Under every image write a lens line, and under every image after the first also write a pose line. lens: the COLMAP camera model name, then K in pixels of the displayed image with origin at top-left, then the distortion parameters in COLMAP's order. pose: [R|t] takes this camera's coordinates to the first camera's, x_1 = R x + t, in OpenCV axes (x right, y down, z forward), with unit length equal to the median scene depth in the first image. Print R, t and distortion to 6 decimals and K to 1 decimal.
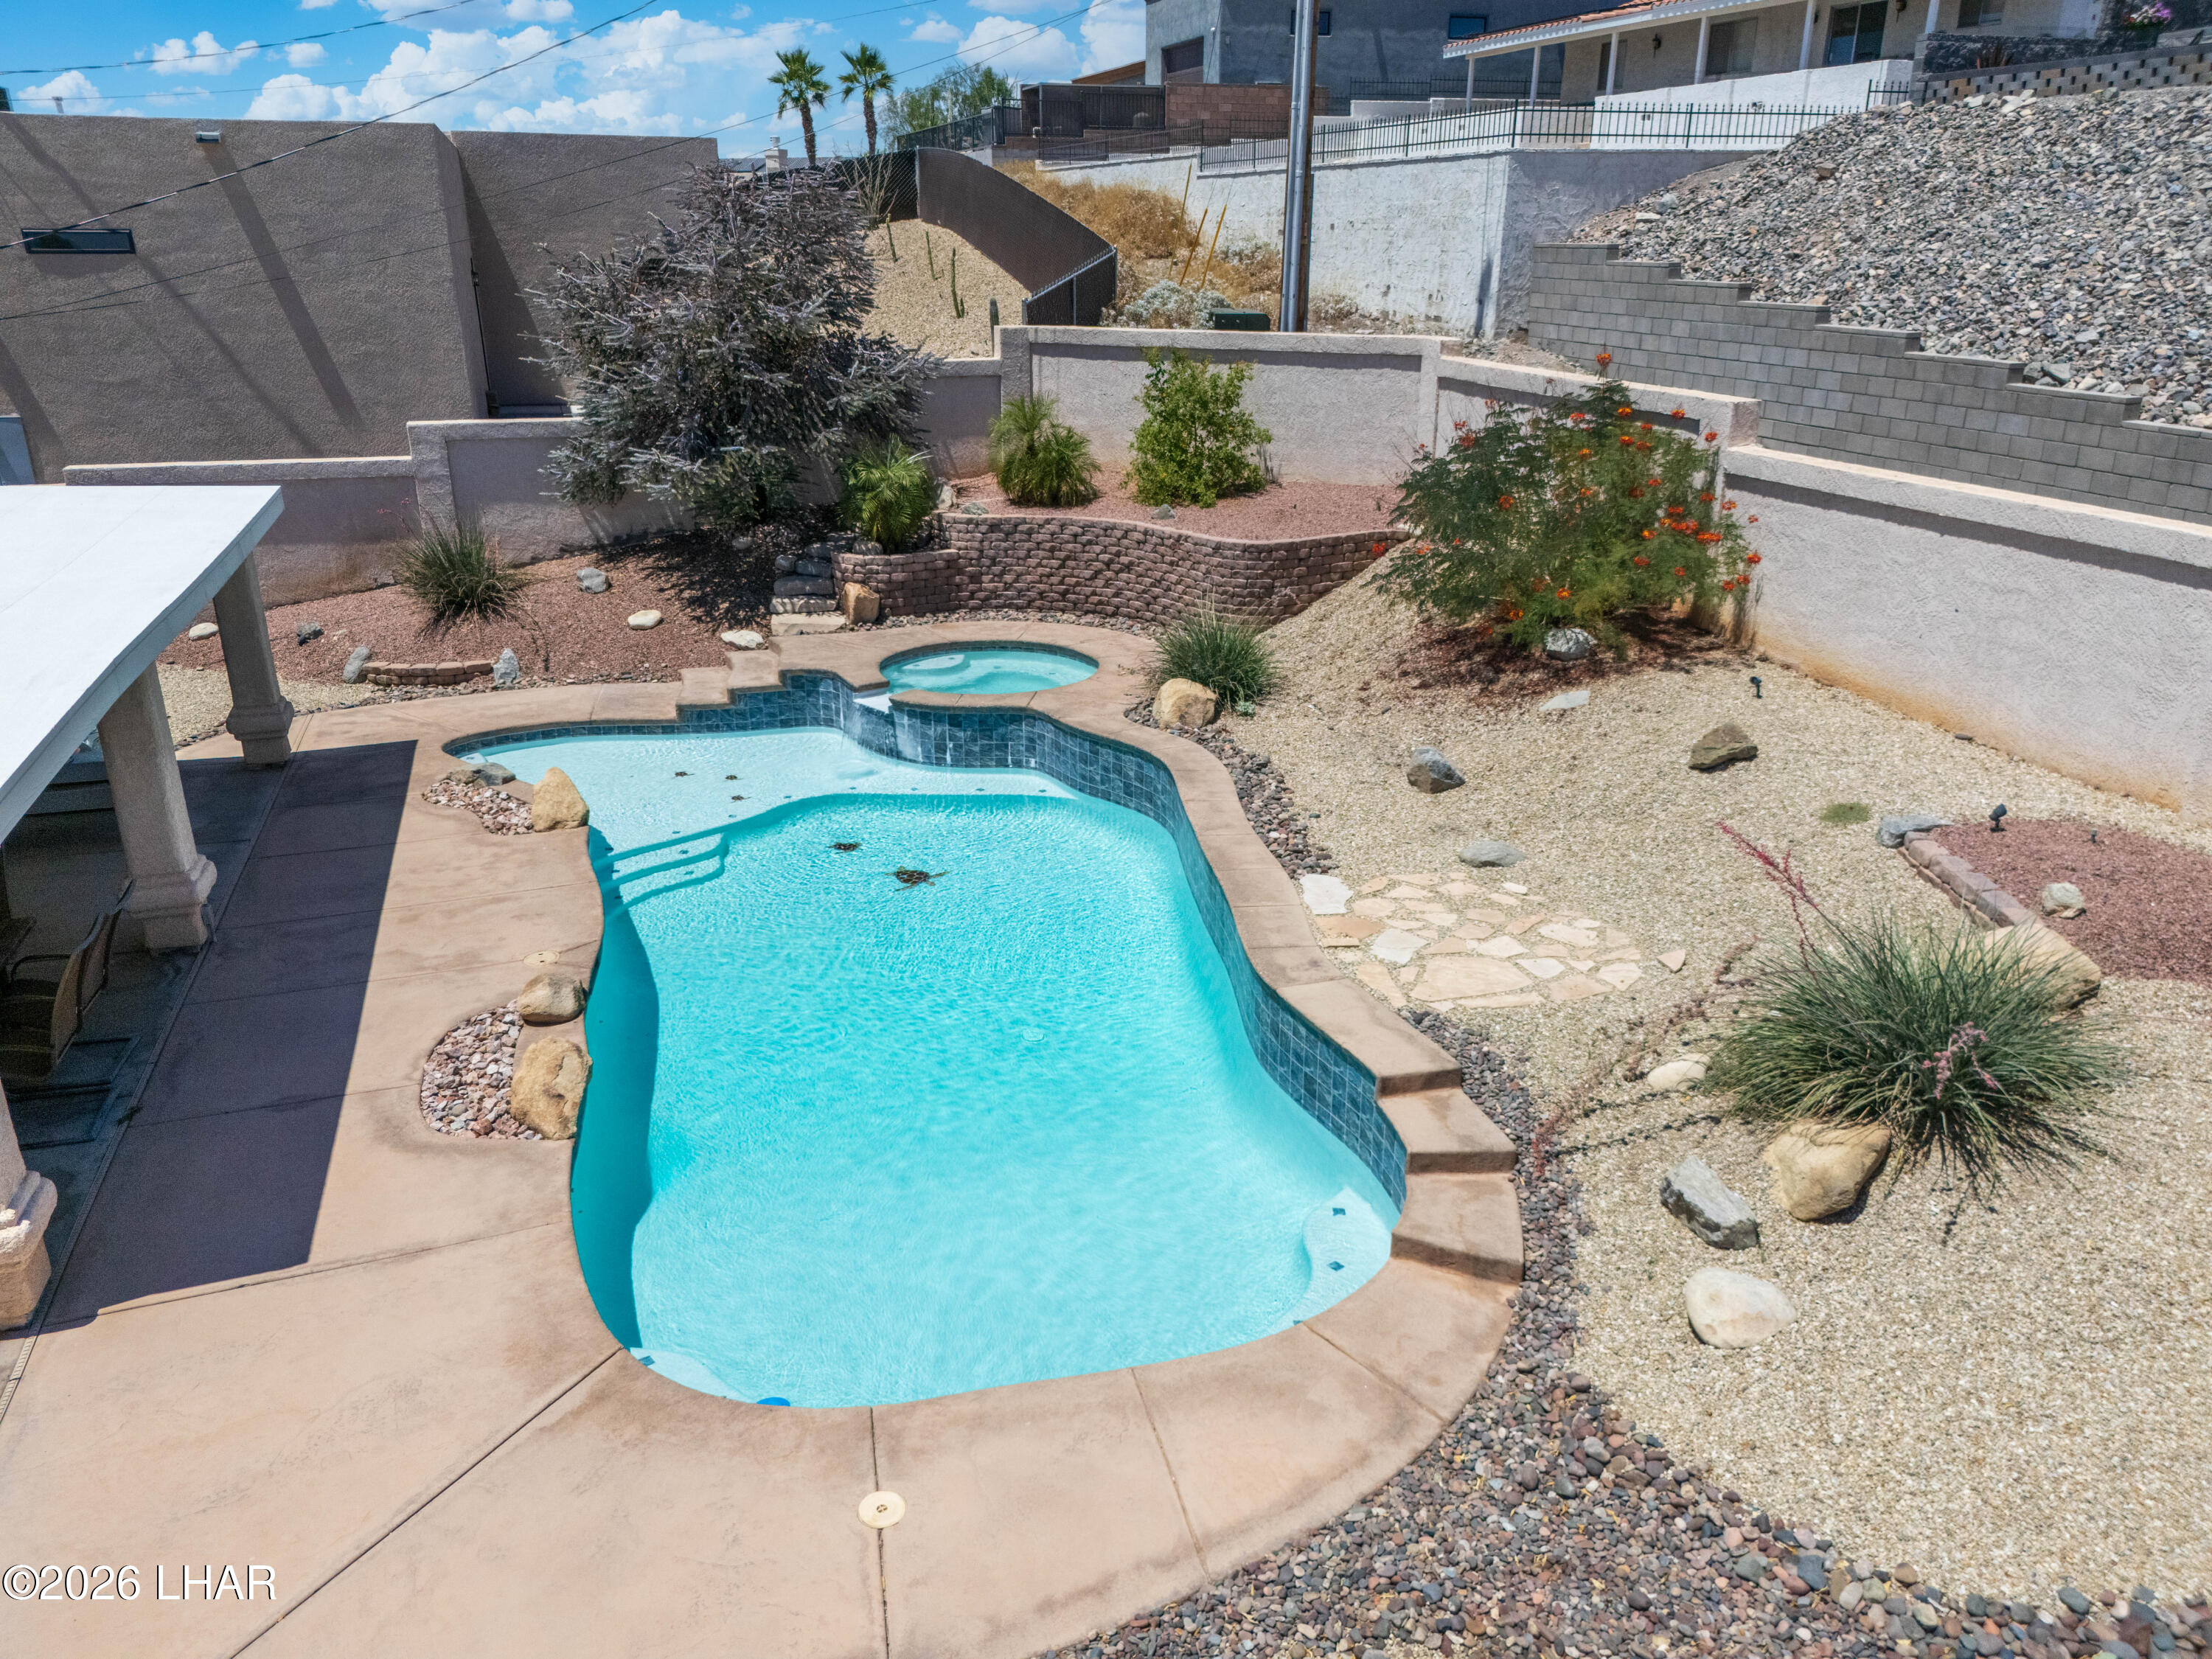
lens RADIAL K [[1629.2, 0, 1106.0], [0, 1629.2, 839.4], [0, 0, 1]] dist [0.067415, -0.057816]
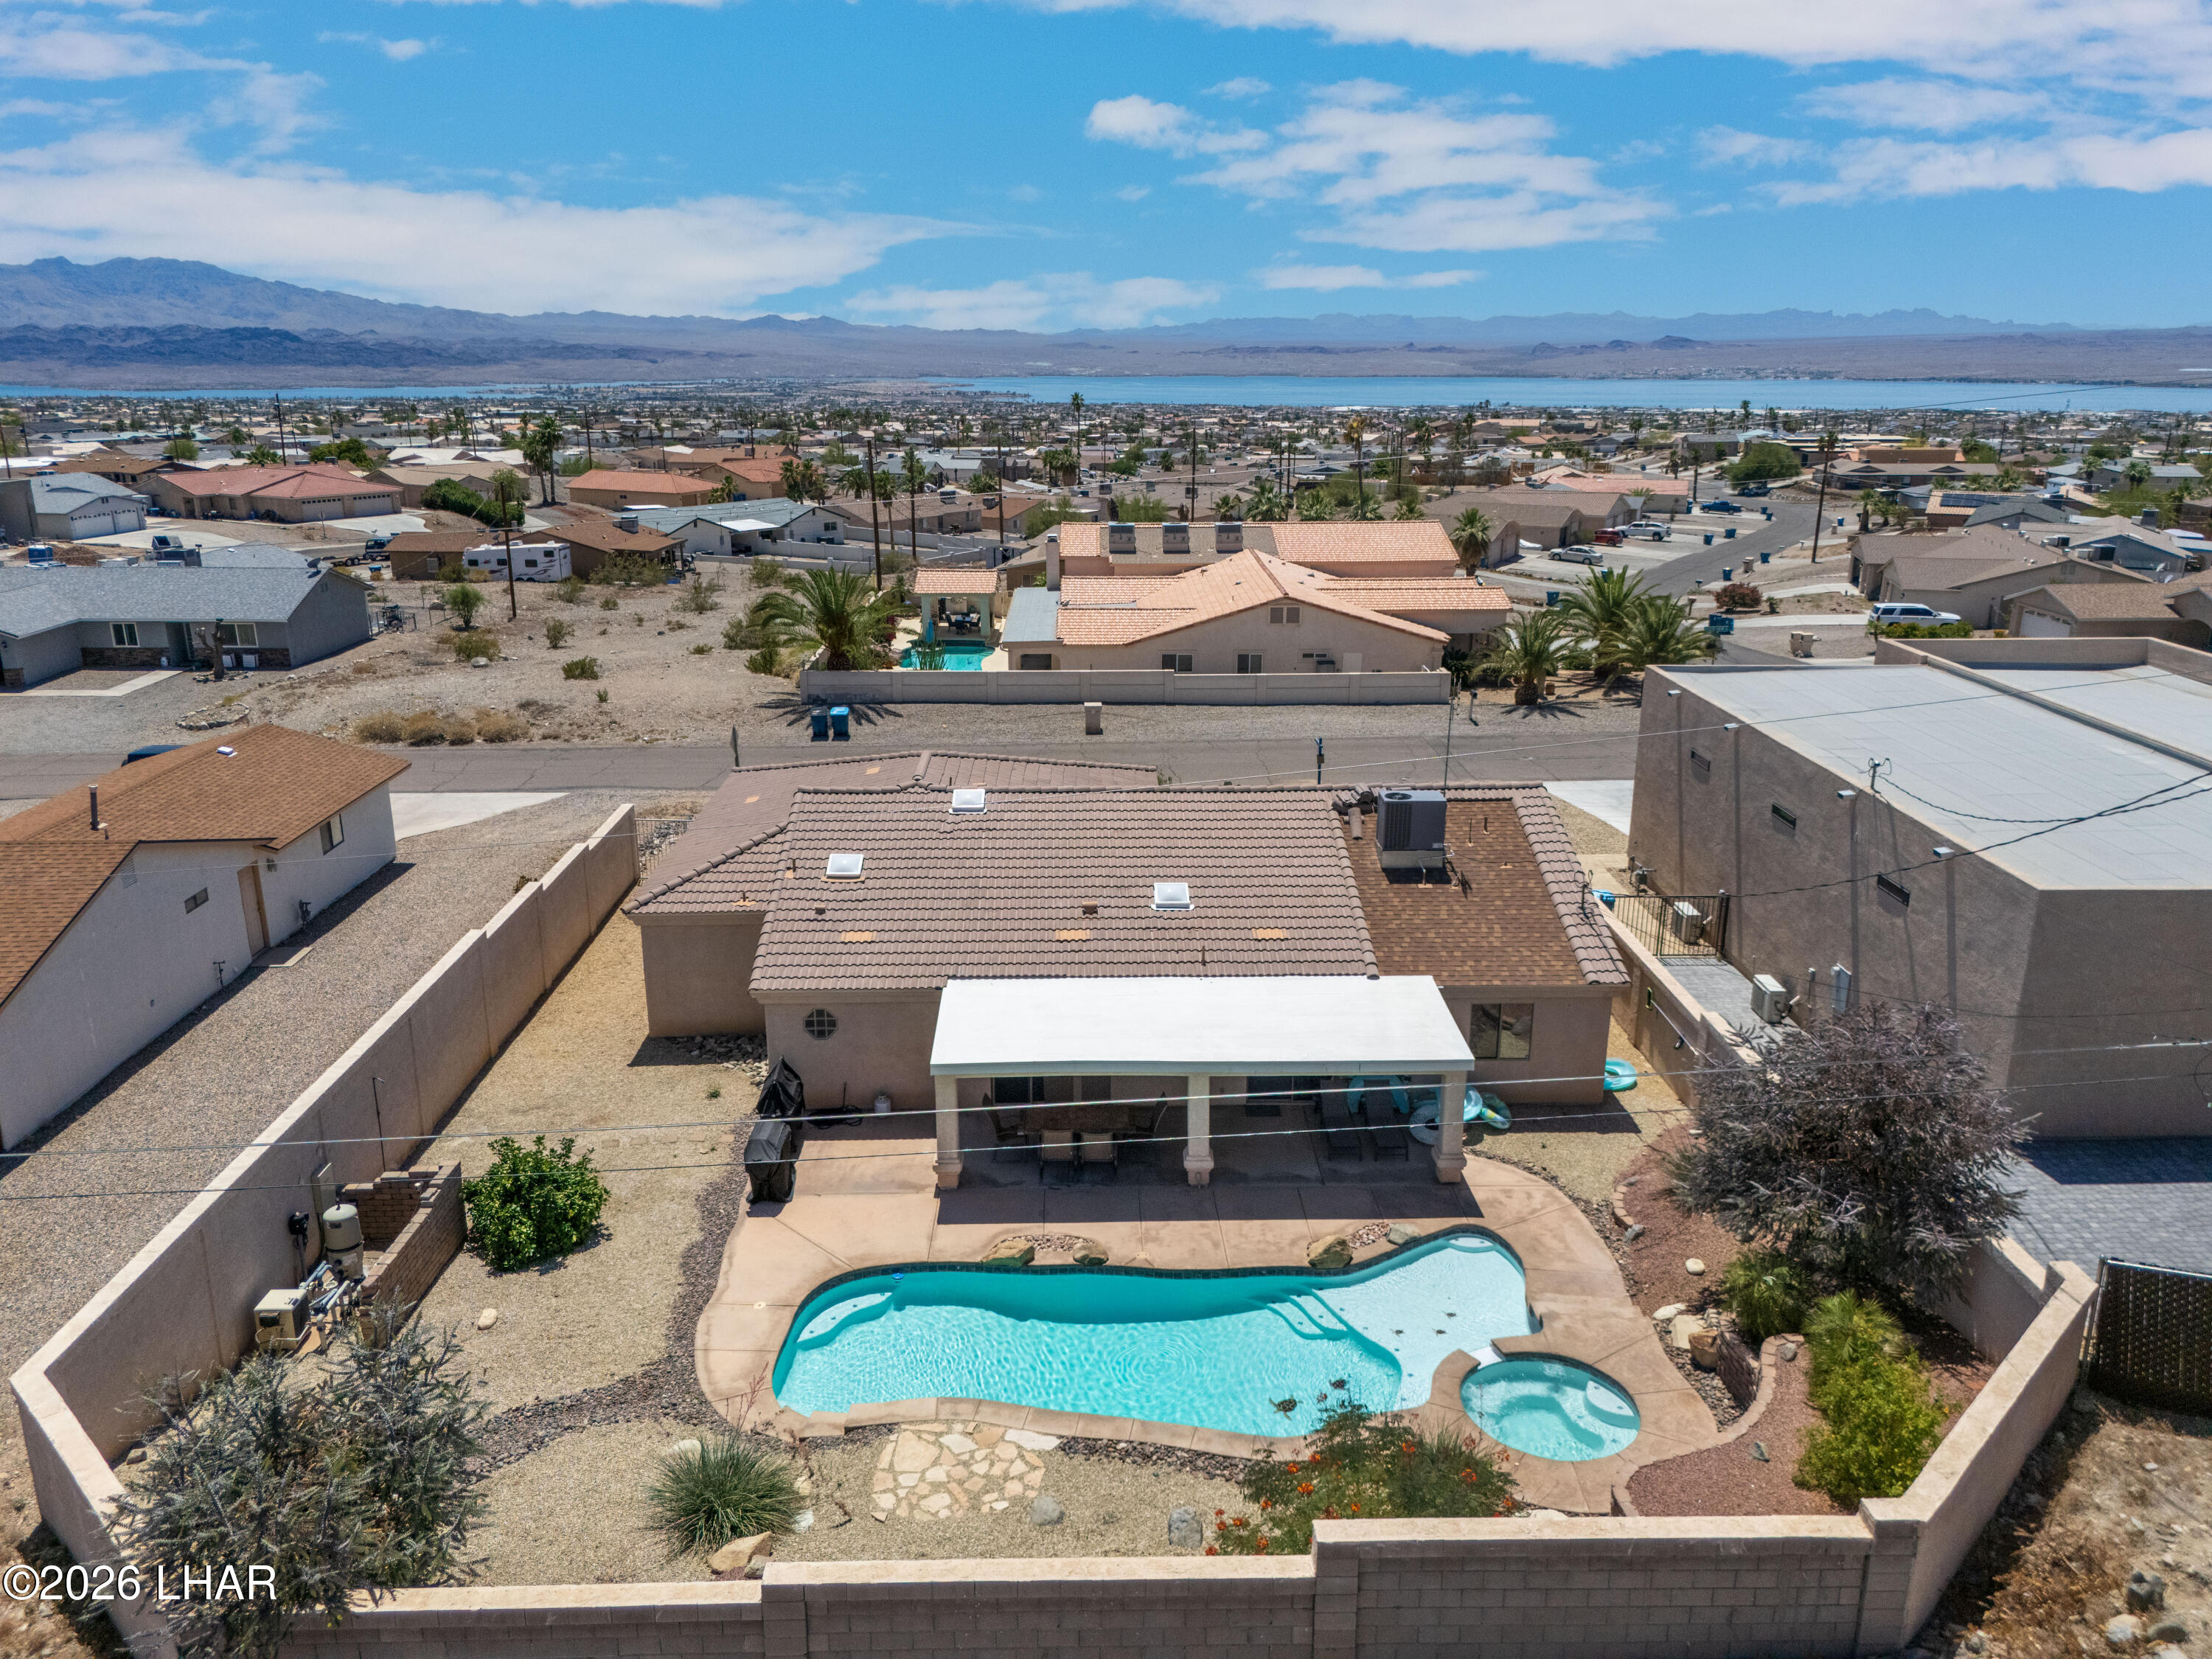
lens RADIAL K [[1629.2, 0, 1106.0], [0, 1629.2, 839.4], [0, 0, 1]] dist [0.067415, -0.057816]
pose [[-0.289173, 0.278335, -0.915920, 1.133385], [-0.336098, 0.866366, 0.369389, -0.888228], [0.896335, 0.414656, -0.156981, 0.746834]]
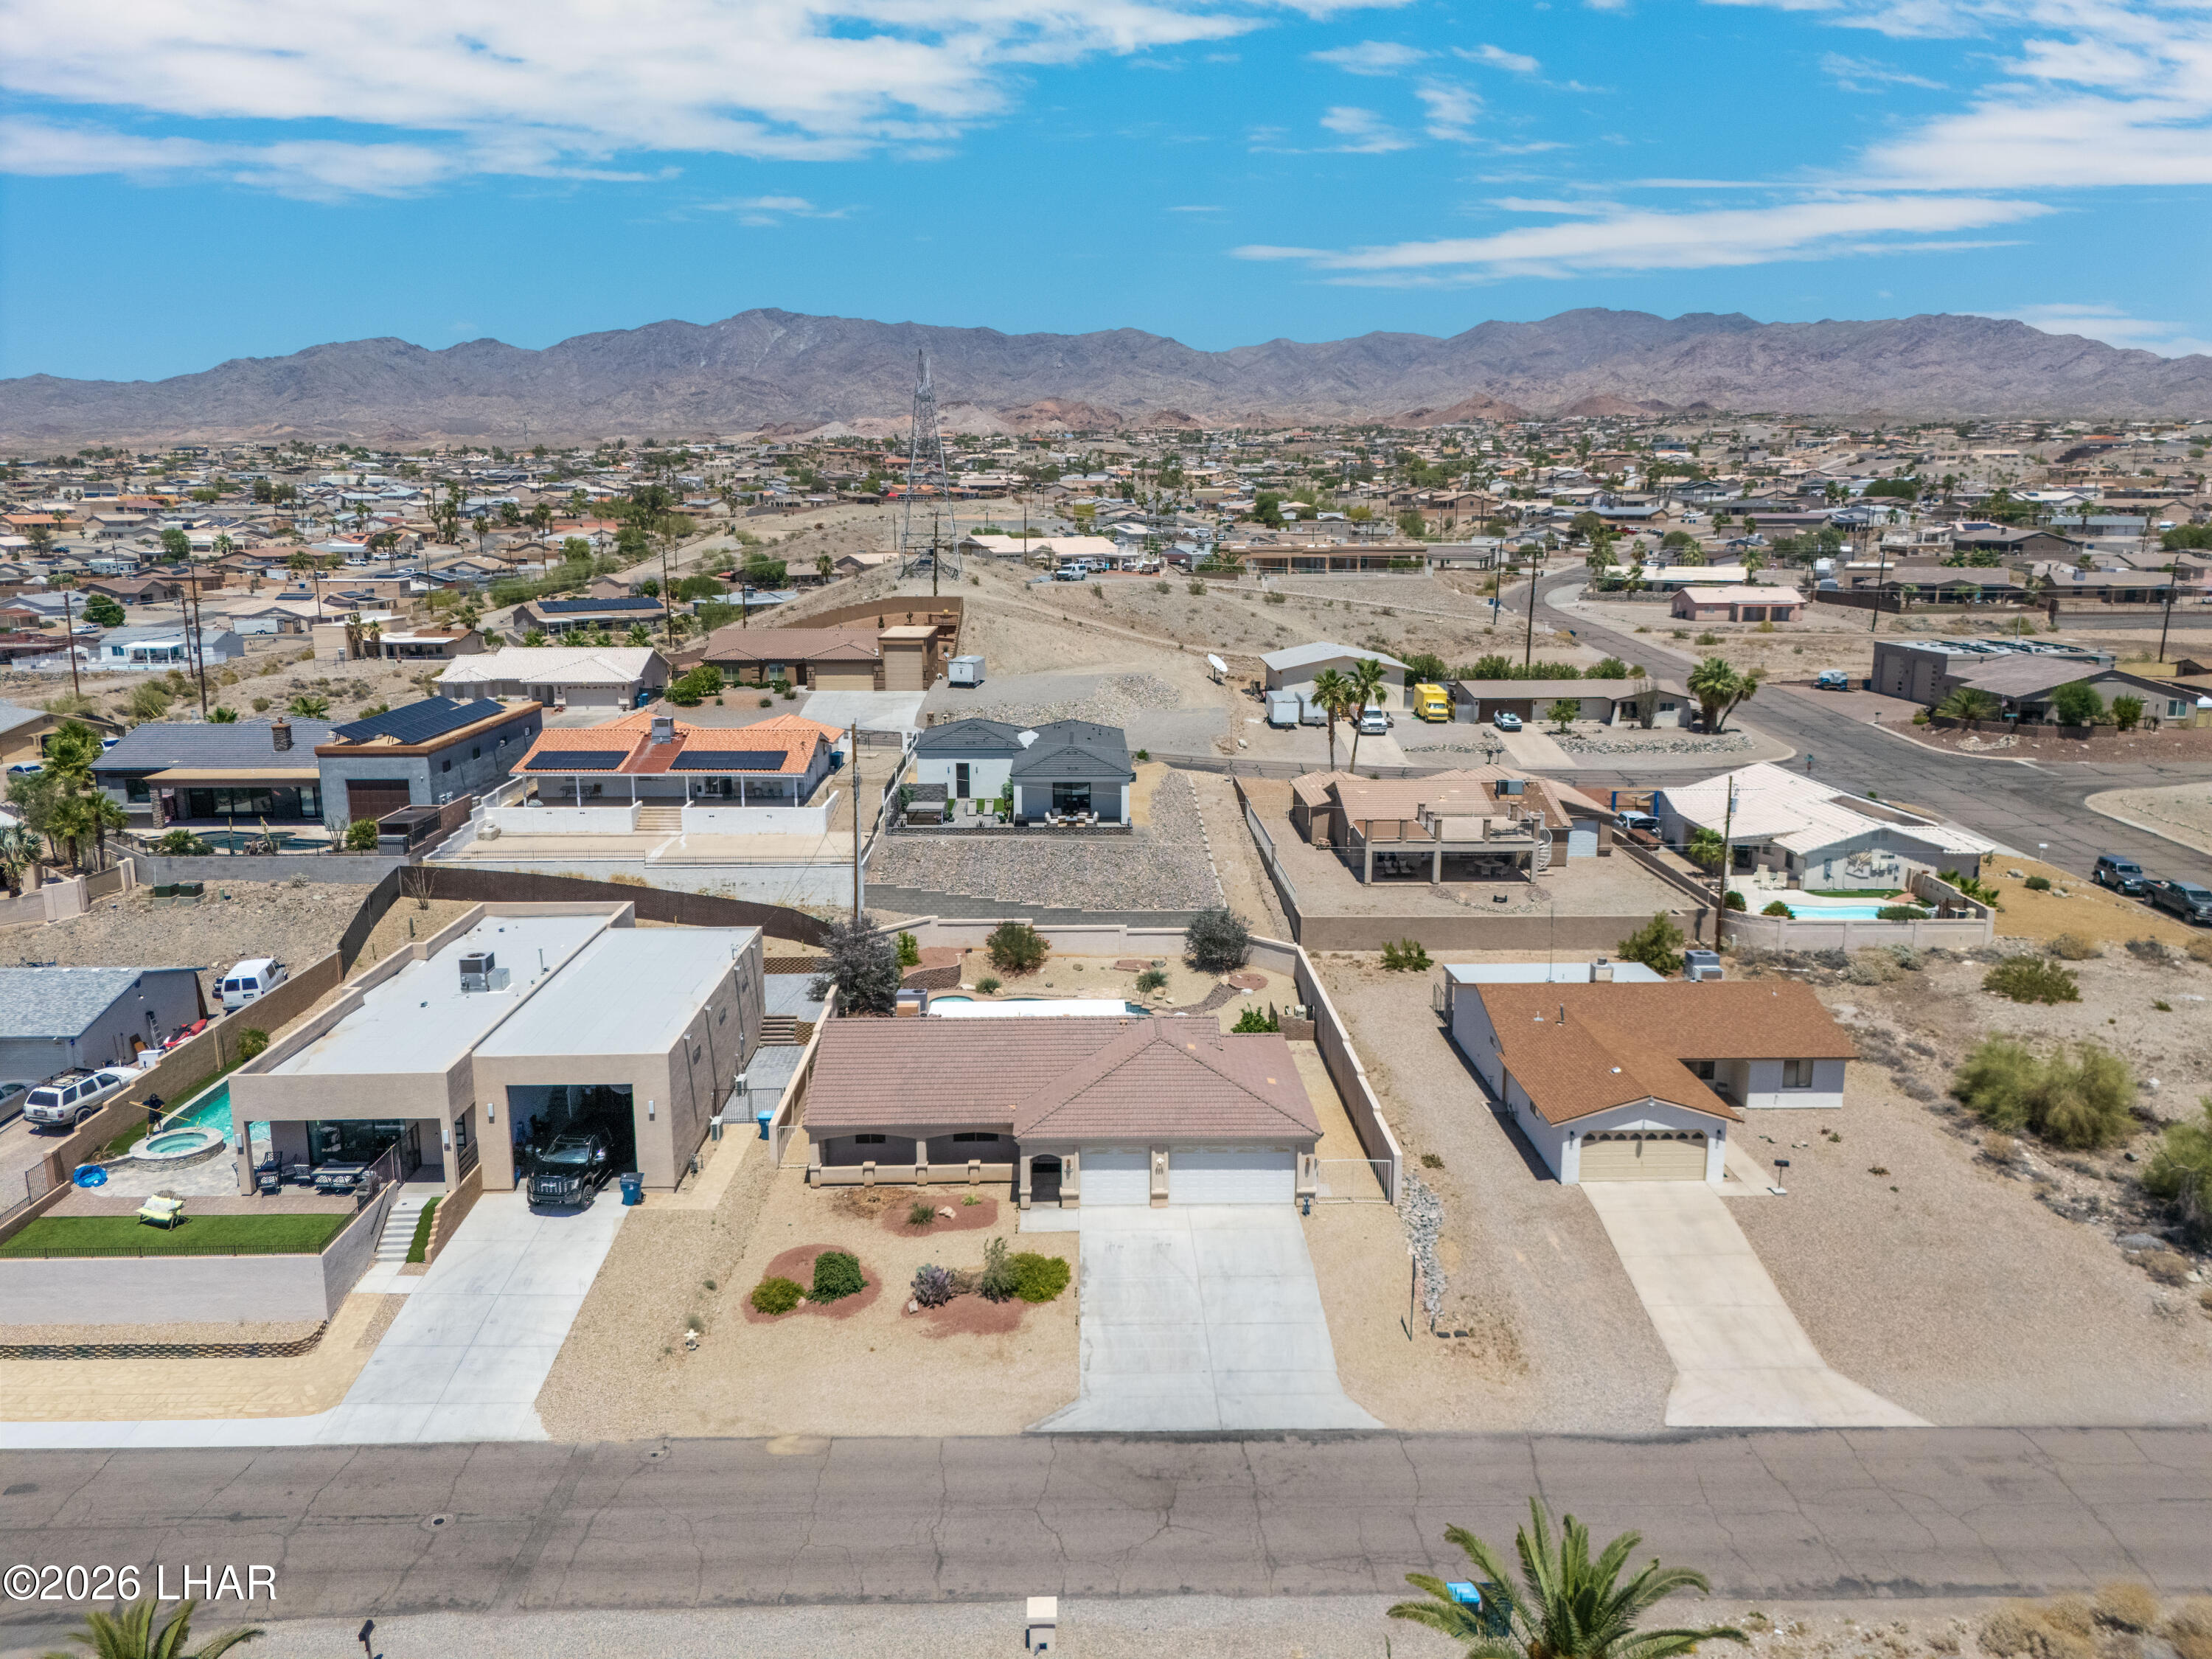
lens RADIAL K [[1629.2, 0, 1106.0], [0, 1629.2, 839.4], [0, 0, 1]] dist [0.067415, -0.057816]
pose [[0.287853, -0.197601, 0.937067, -4.660888], [0.336451, 0.936975, 0.094228, -0.915798], [-0.896627, 0.288154, 0.336194, -1.268778]]
